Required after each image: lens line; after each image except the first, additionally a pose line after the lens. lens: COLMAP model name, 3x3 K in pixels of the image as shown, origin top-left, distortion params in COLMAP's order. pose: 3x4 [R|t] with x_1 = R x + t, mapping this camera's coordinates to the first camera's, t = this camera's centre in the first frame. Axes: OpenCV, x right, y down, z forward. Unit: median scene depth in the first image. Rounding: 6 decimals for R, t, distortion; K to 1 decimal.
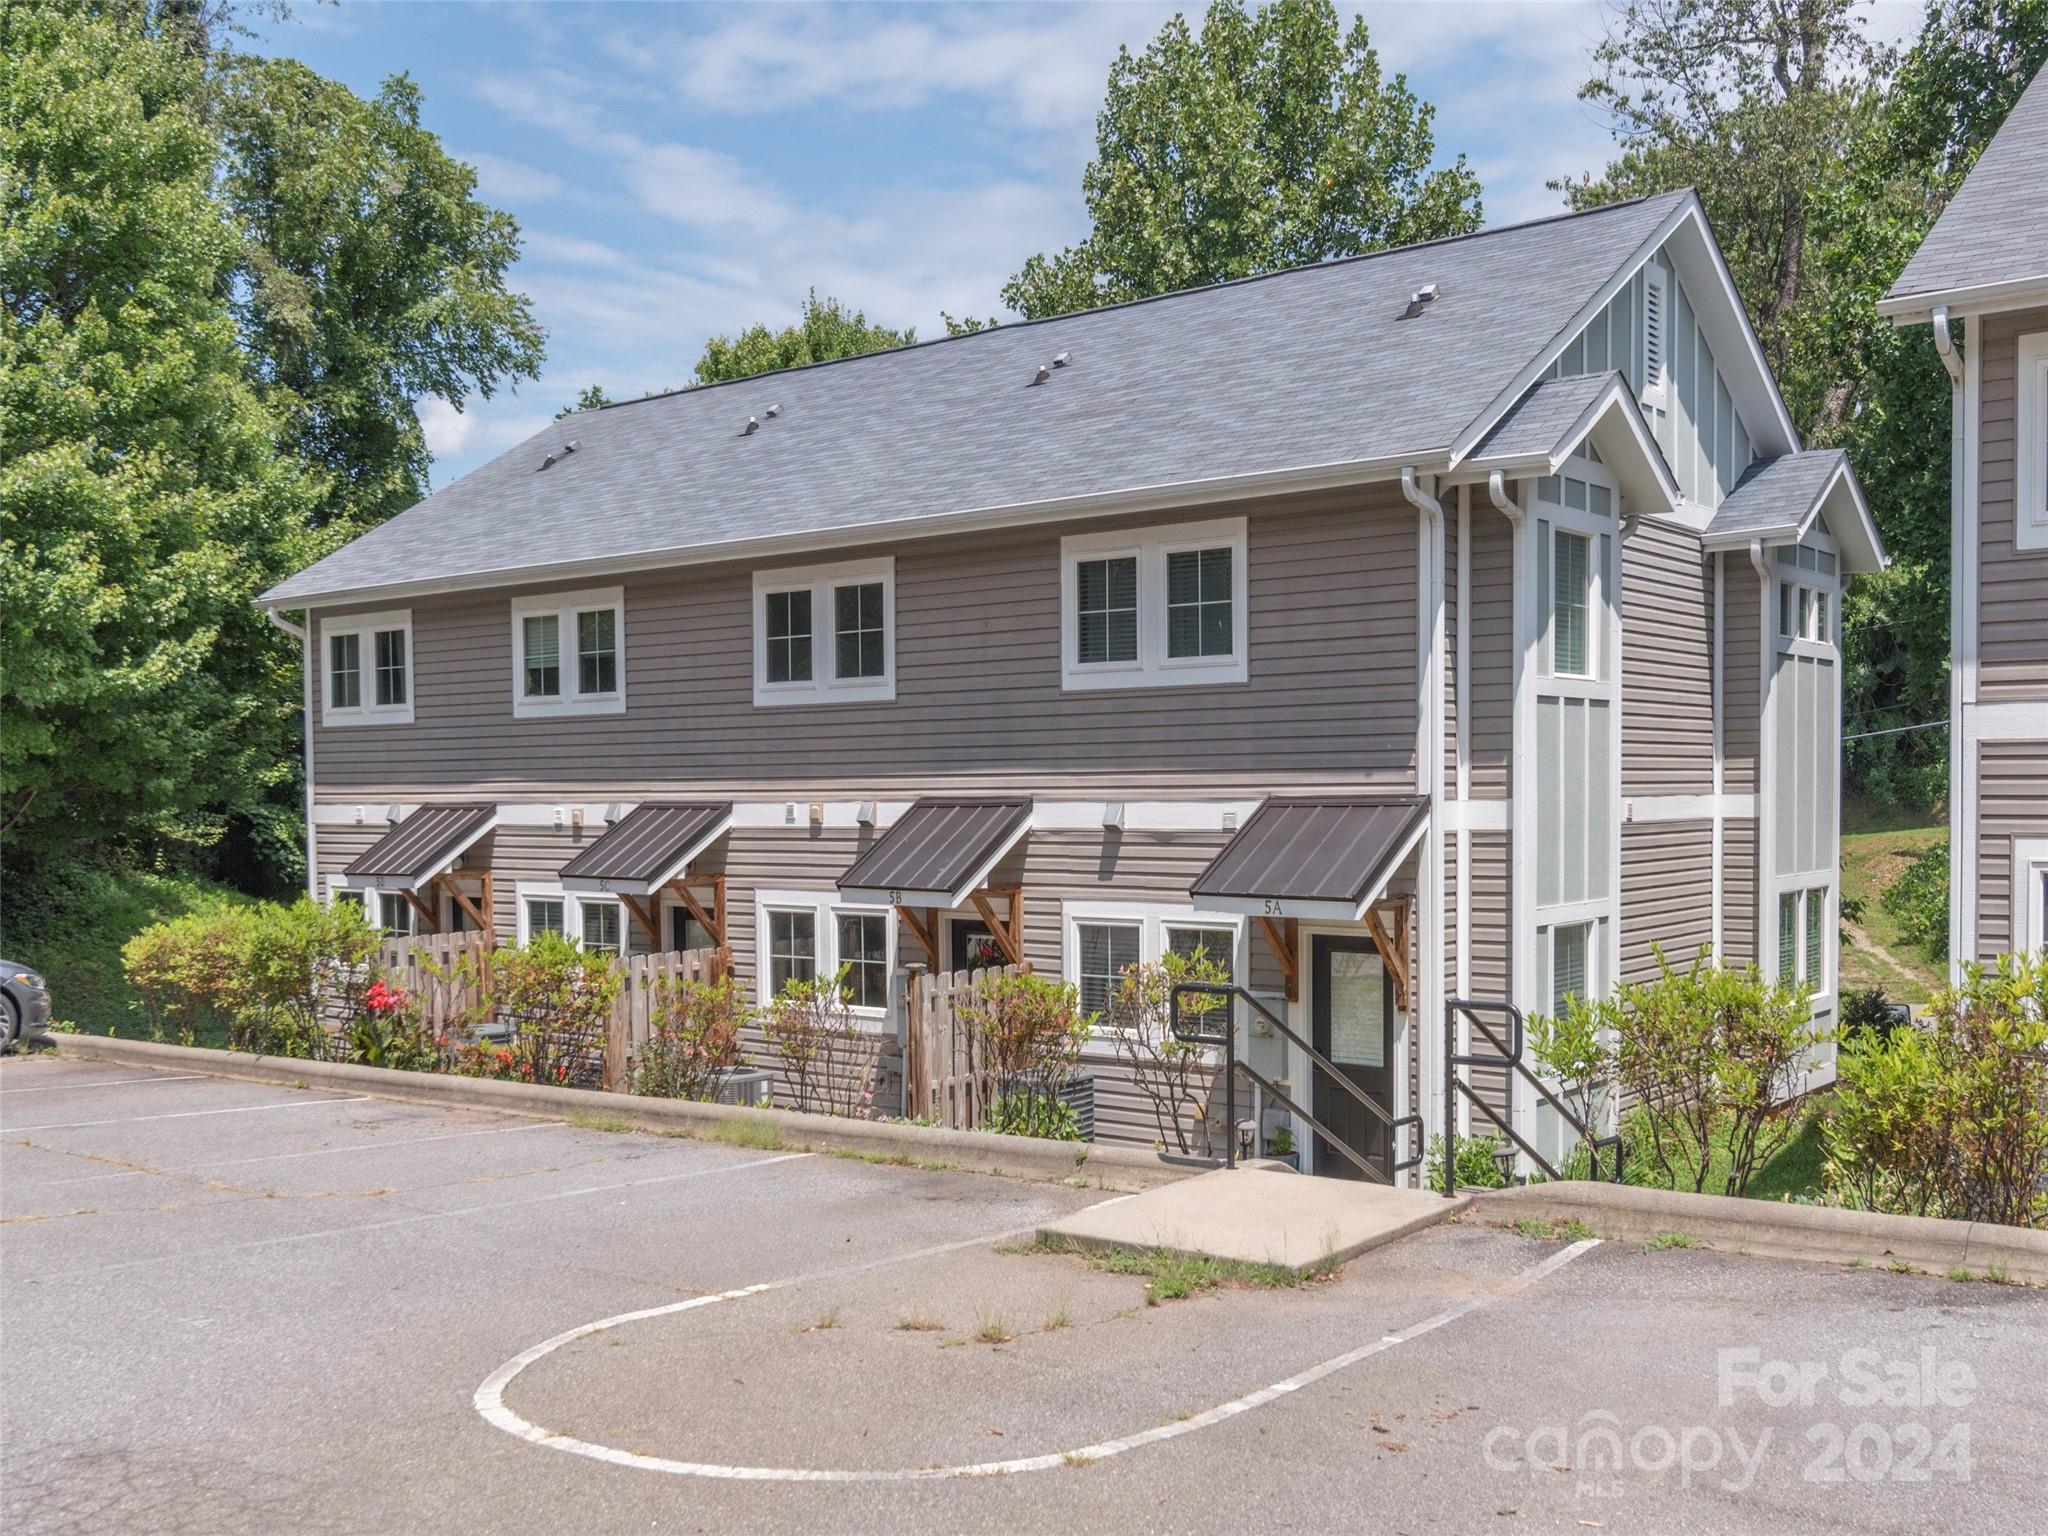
lens RADIAL K [[2007.7, 0, 1064.8], [0, 2007.7, 852.2], [0, 0, 1]] dist [-0.000377, 0.000000]
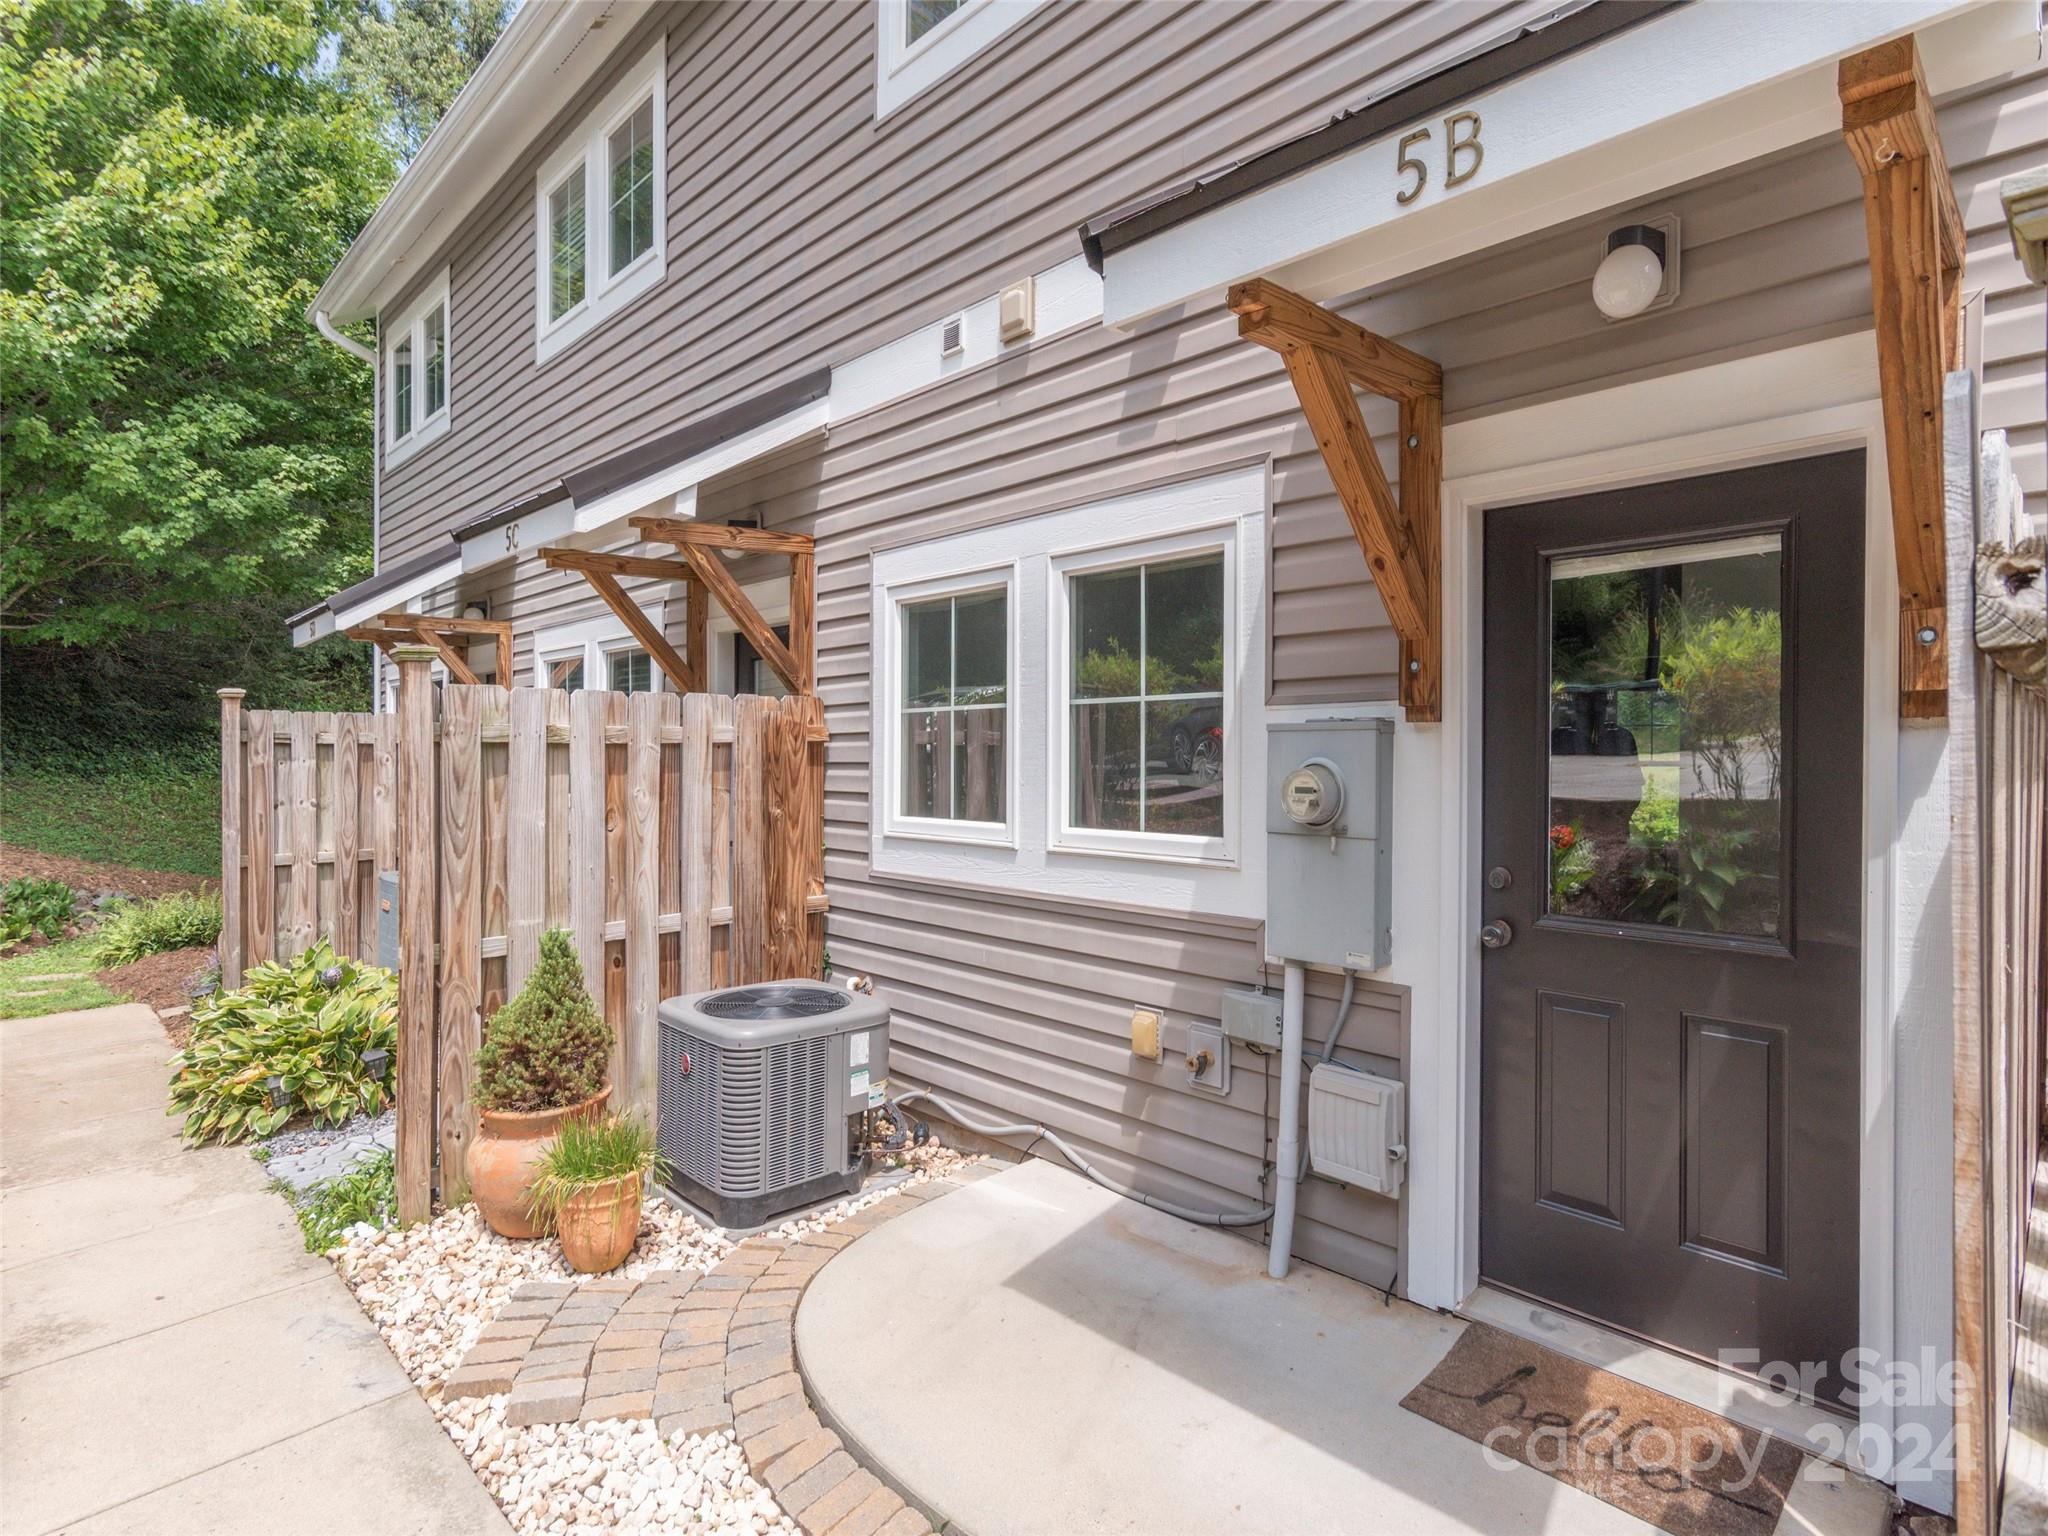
lens RADIAL K [[1009.4, 0, 1037.4], [0, 1009.4, 751.7], [0, 0, 1]] dist [0.009700, 0.000245]
pose [[0.993237, 0.012925, -0.115381, -0.093952], [-0.016885, 0.999299, -0.033412, 0.065916], [0.114869, 0.035135, 0.992759, 0.788769]]
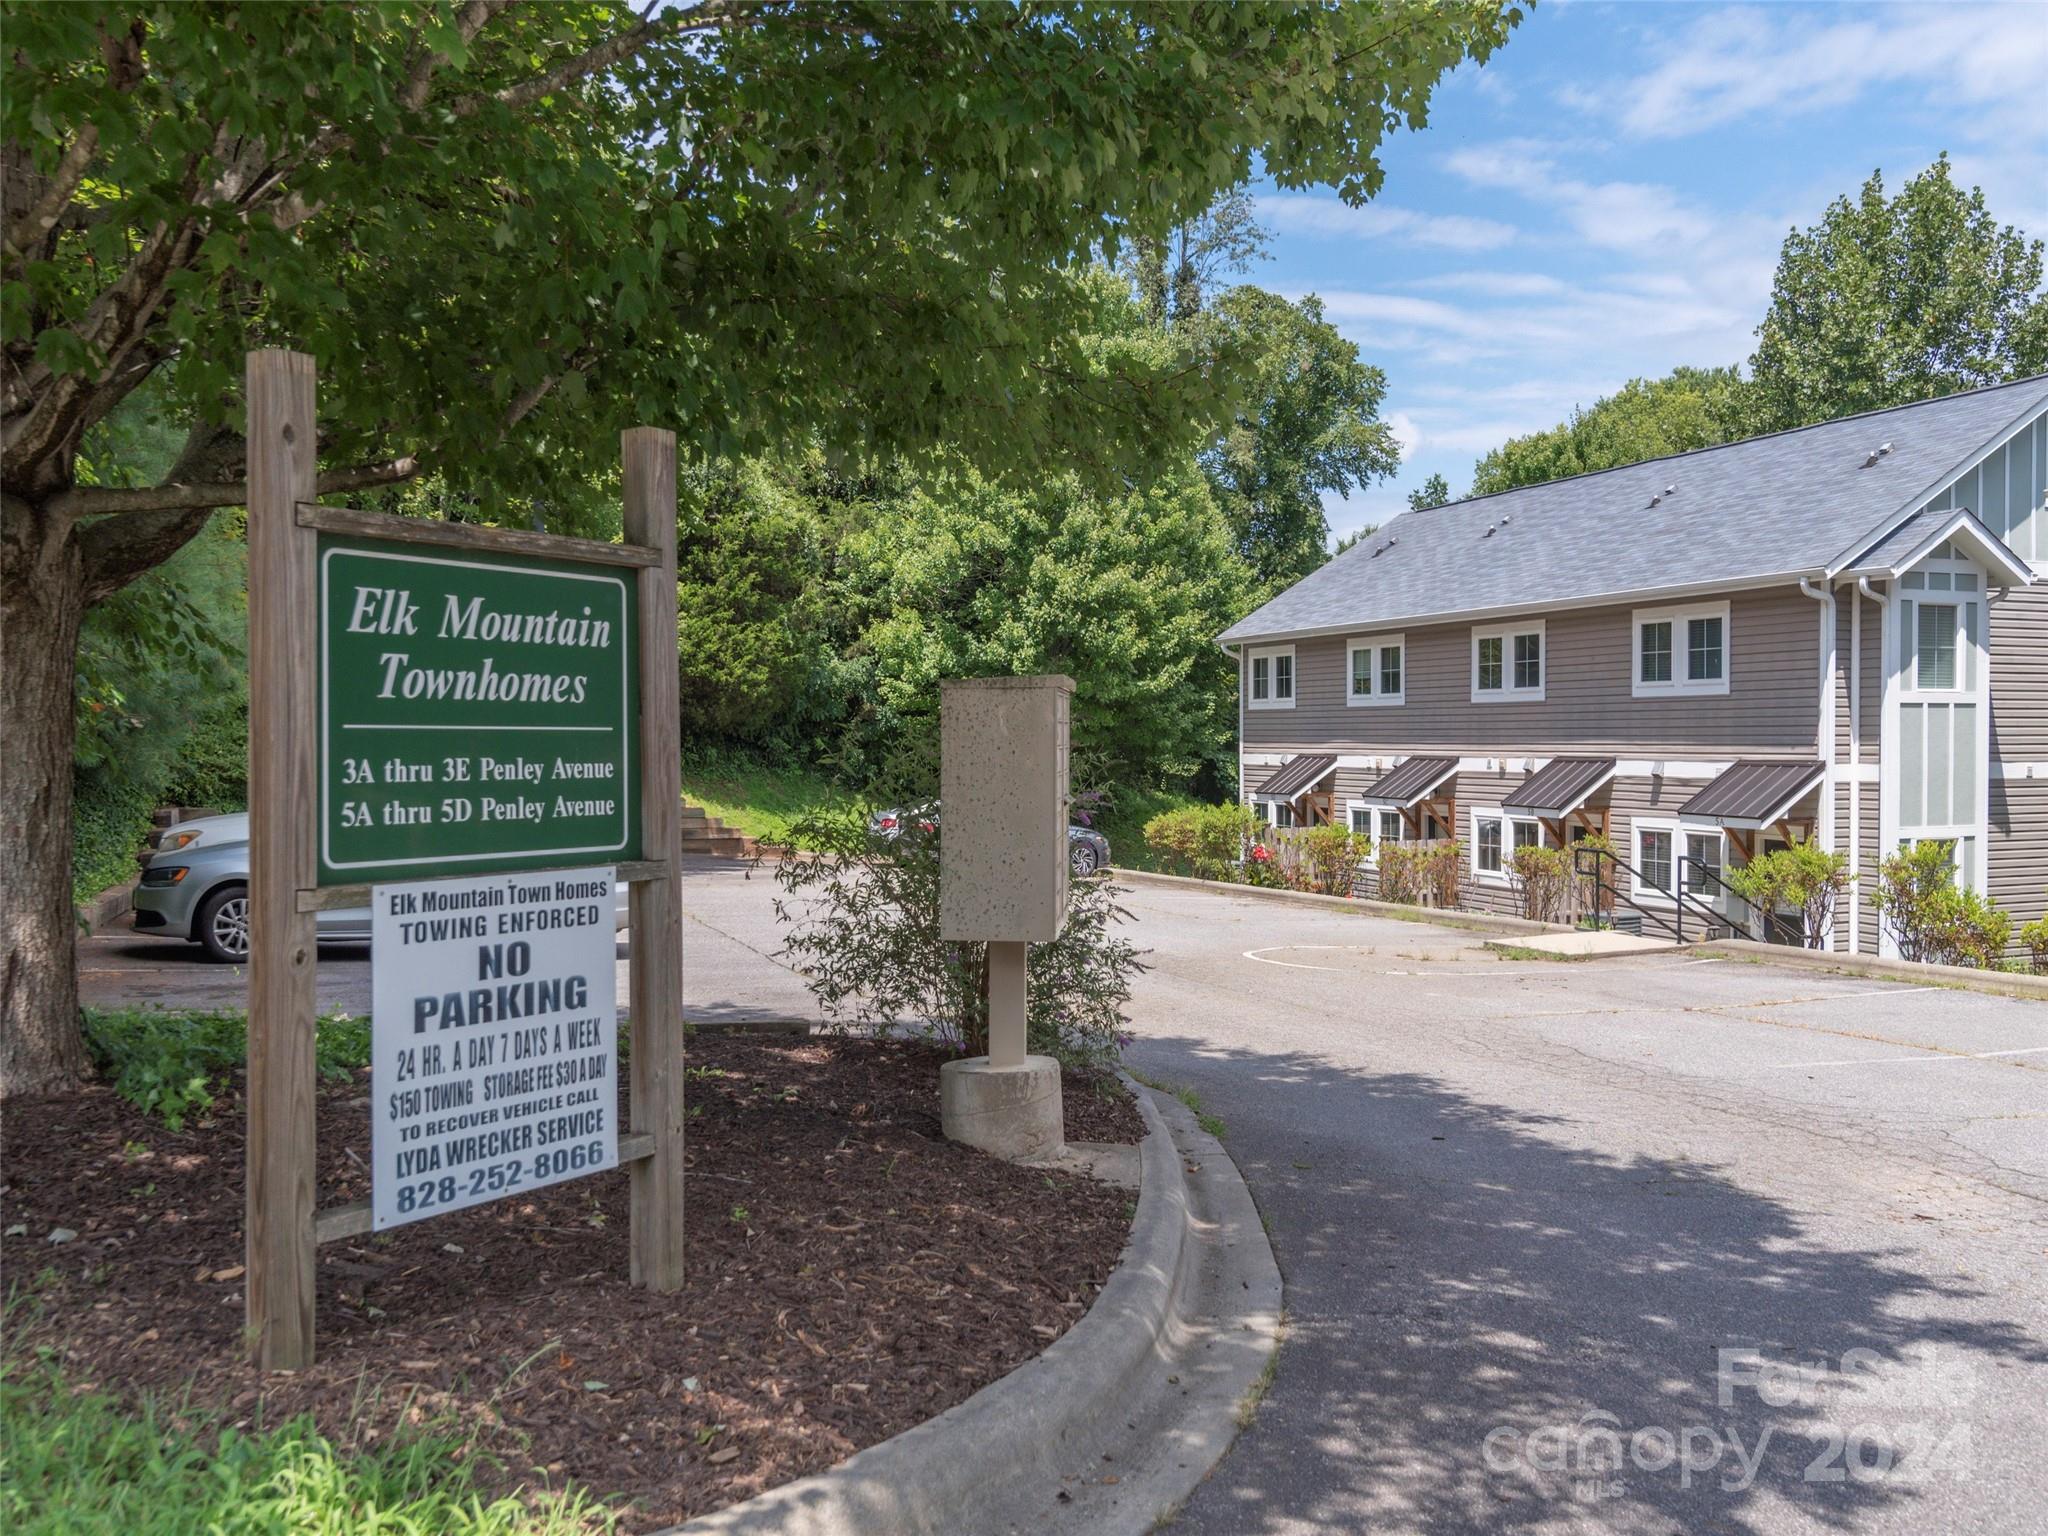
lens RADIAL K [[1682.6, 0, 1020.1], [0, 1682.6, 752.3], [0, 0, 1]] dist [0.016206, 0.025981]
pose [[0.872065, 0.012342, -0.489234, 0.222566], [-0.021775, 0.999670, -0.013596, -0.000311], [0.488905, 0.022509, 0.872046, -0.481080]]
